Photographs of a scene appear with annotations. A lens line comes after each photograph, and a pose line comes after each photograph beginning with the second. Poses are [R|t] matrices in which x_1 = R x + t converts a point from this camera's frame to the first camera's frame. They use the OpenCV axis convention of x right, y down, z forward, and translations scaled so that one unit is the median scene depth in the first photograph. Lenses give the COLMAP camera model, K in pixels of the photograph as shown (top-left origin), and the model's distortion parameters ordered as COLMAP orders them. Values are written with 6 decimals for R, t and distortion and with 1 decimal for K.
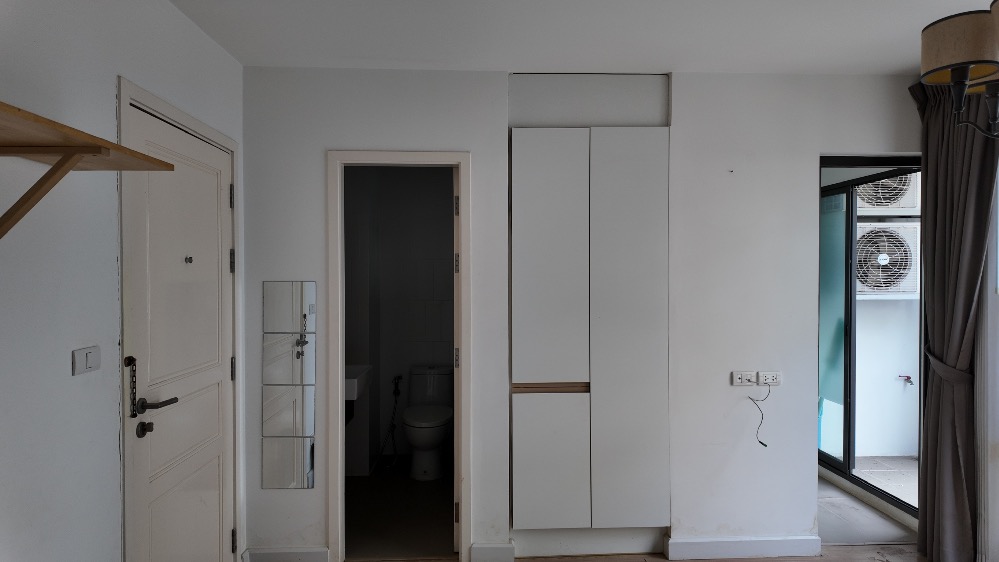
lens RADIAL K [[592.4, 0, 477.1], [0, 592.4, 277.9], [0, 0, 1]] dist [-0.002519, -0.001682]
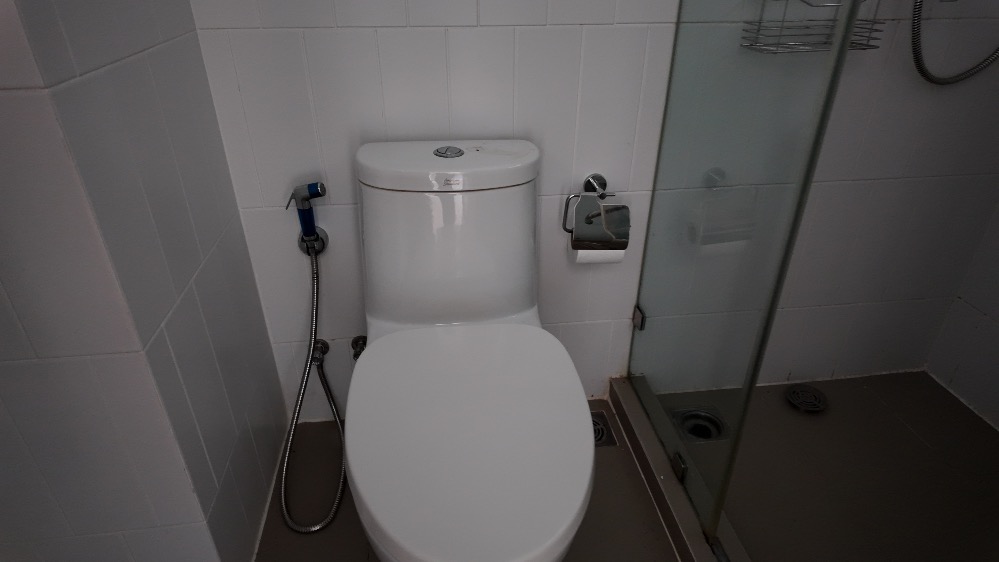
lens RADIAL K [[590.4, 0, 499.5], [0, 590.4, 281.0], [0, 0, 1]] dist [0.061502, -0.046162]
pose [[0.995777, -0.042964, 0.081137, -0.077492], [-0.002036, 0.873195, 0.487367, 0.082663], [-0.091788, -0.485474, 0.869419, 0.764788]]
